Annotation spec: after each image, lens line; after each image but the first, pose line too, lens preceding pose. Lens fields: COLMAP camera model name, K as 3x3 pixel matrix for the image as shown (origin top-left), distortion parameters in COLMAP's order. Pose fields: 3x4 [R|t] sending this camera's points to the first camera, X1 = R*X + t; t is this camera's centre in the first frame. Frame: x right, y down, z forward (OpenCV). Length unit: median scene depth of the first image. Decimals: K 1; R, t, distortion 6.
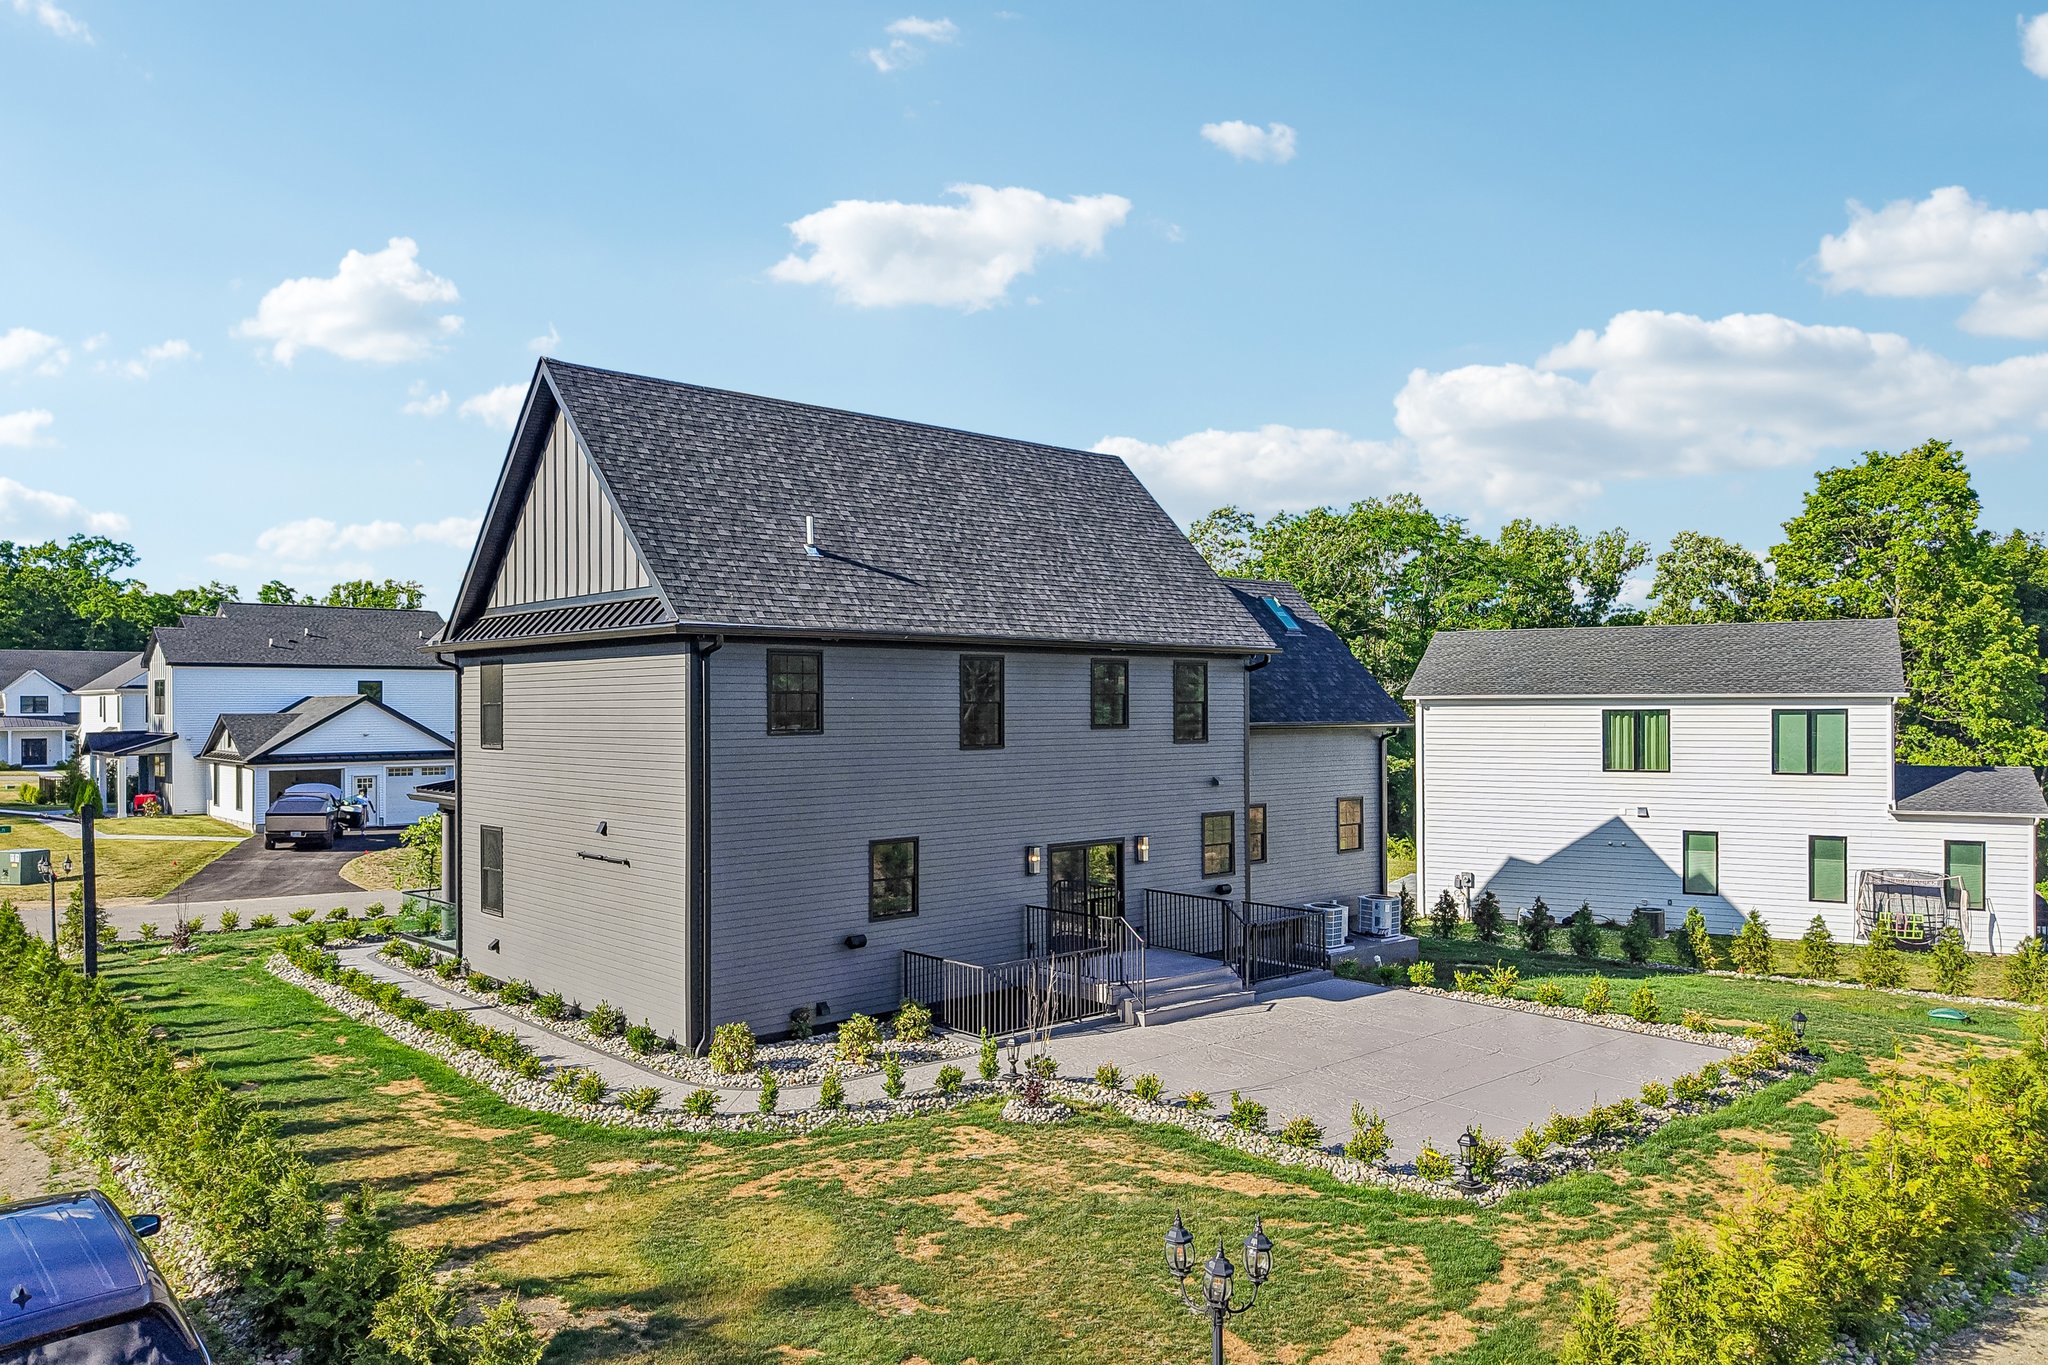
lens RADIAL K [[1419.1, 0, 1024.0], [0, 1419.1, 682.5], [0, 0, 1]] dist [0.003267, 0.001780]
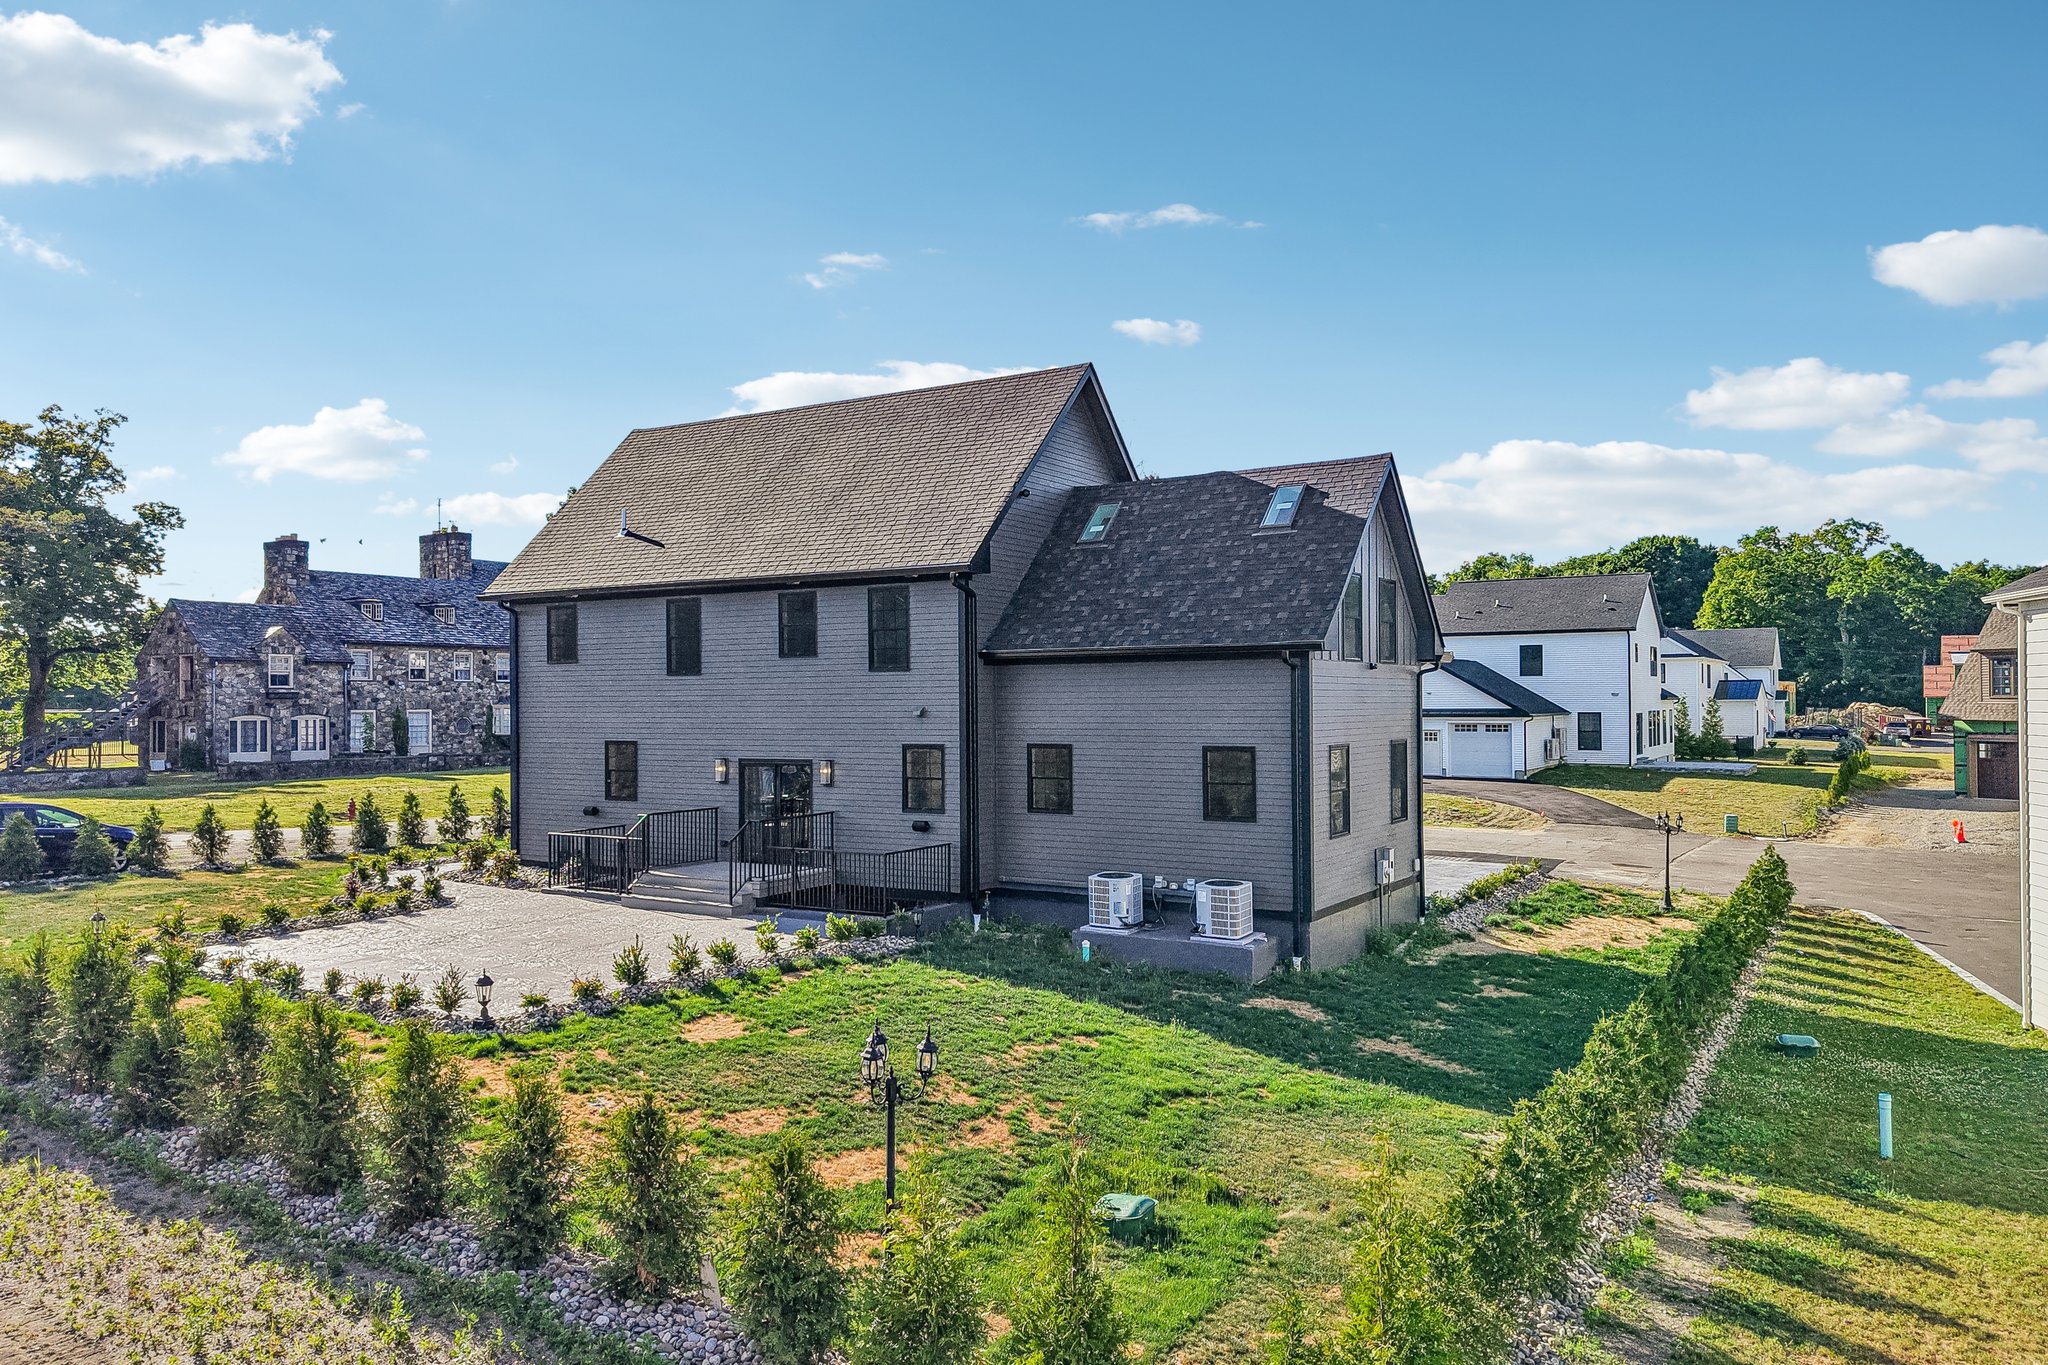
lens RADIAL K [[1408.6, 0, 1022.1], [0, 1408.6, 695.7], [0, 0, 1]] dist [0.005129, -0.000785]
pose [[0.279288, -0.001355, -0.960207, 1.212021], [0.020709, 0.999775, 0.004613, 0.064654], [0.959984, -0.021174, 0.279253, 0.927503]]
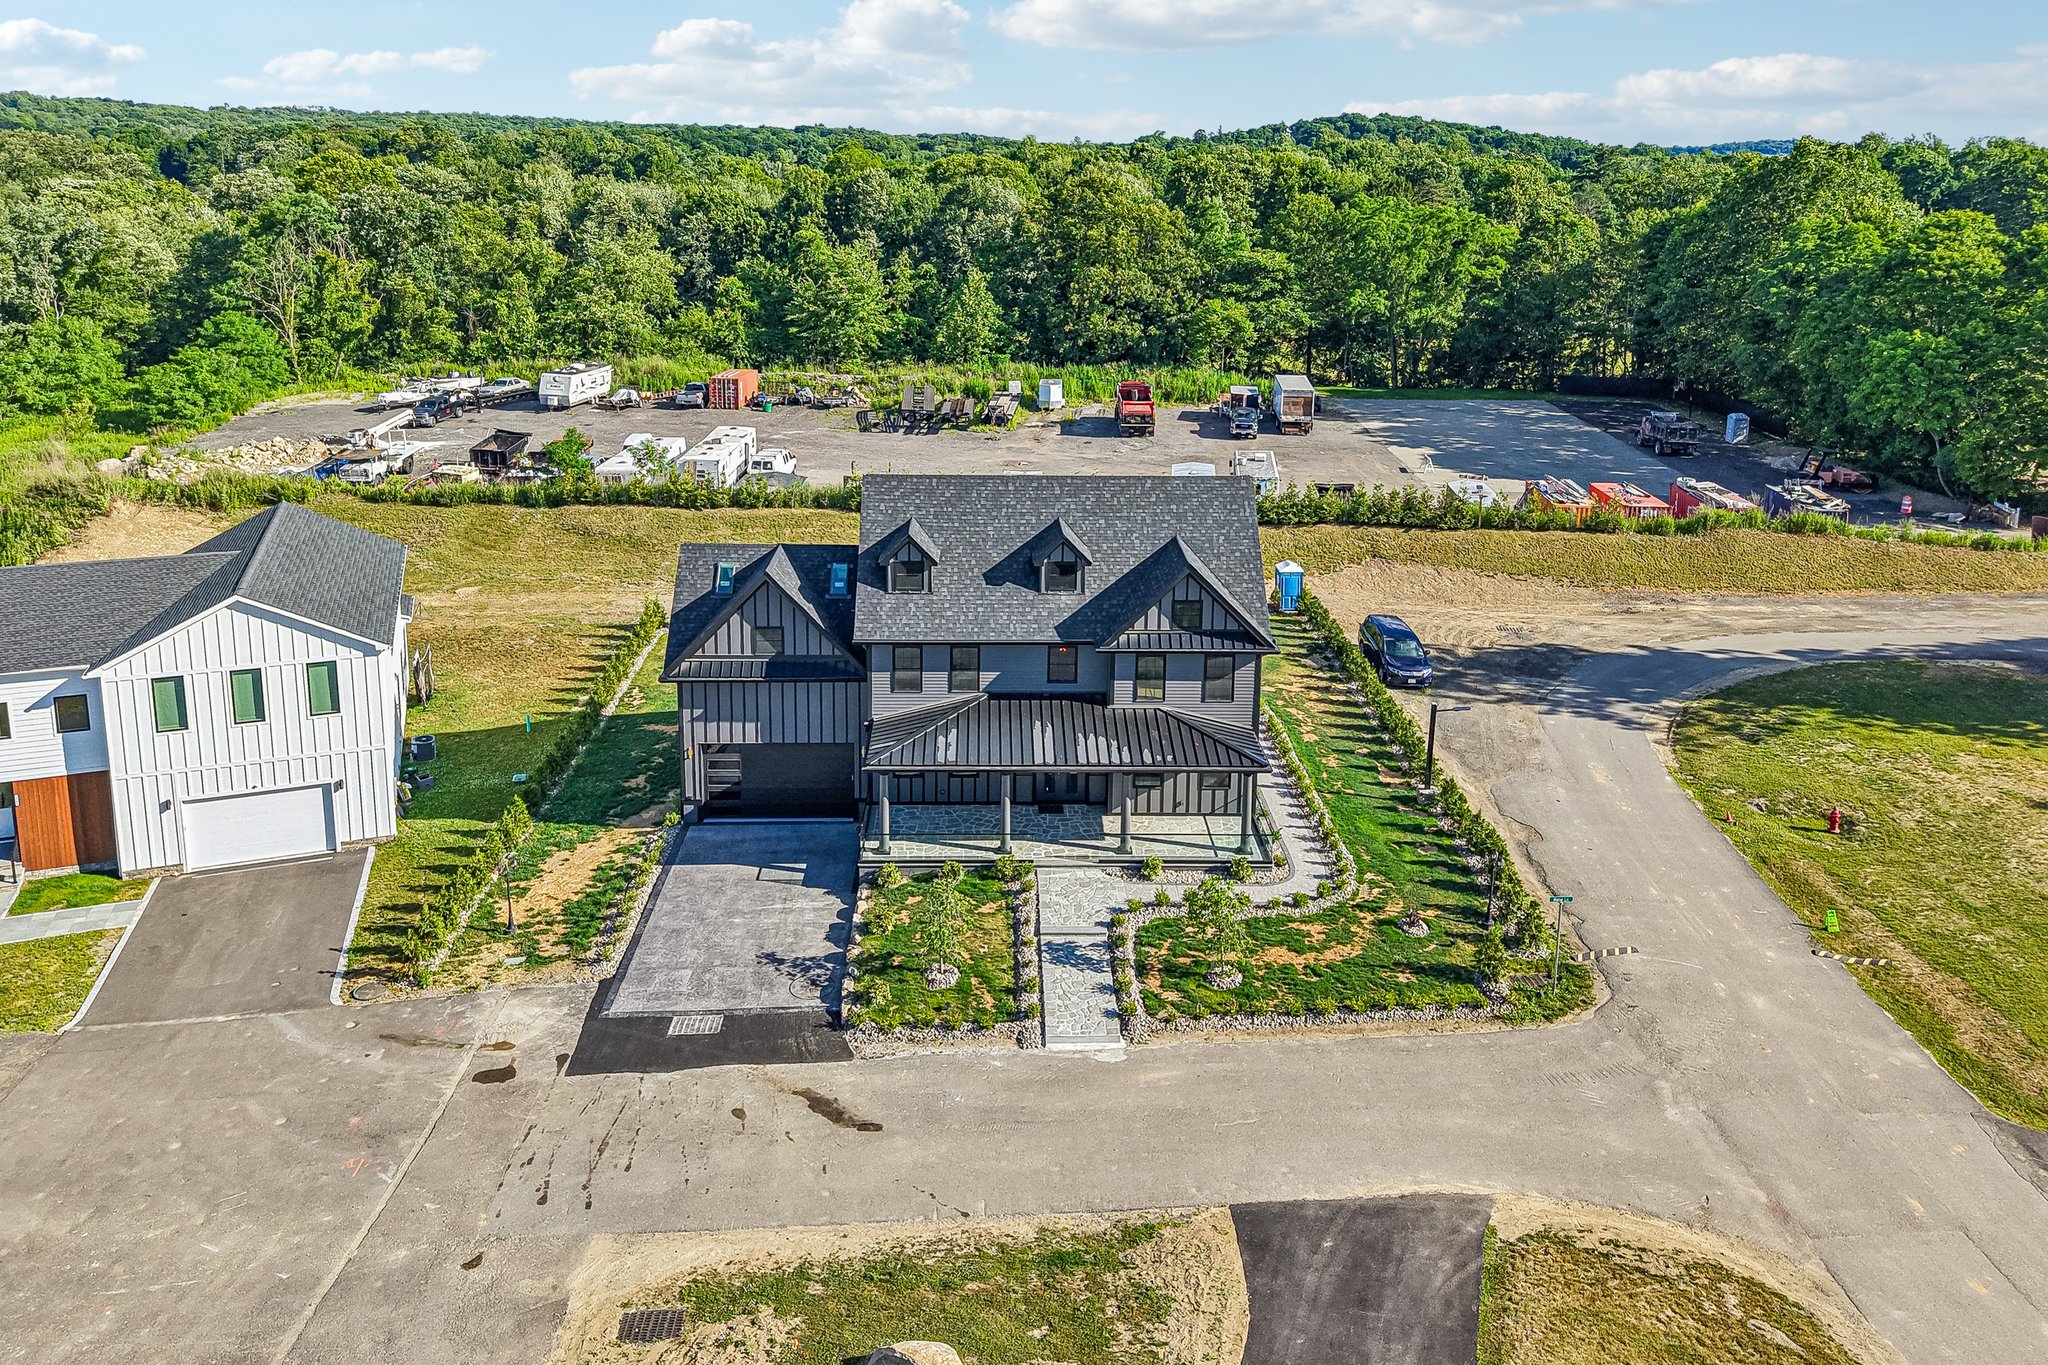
lens RADIAL K [[1465.0, 0, 1002.1], [0, 1465.0, 460.1], [0, 0, 1]] dist [0.034875, -0.026357]
pose [[-0.752647, -0.135579, 0.644315, -1.384104], [-0.015754, 0.981998, 0.188232, -0.615831], [-0.658236, 0.131522, -0.741234, 2.715080]]
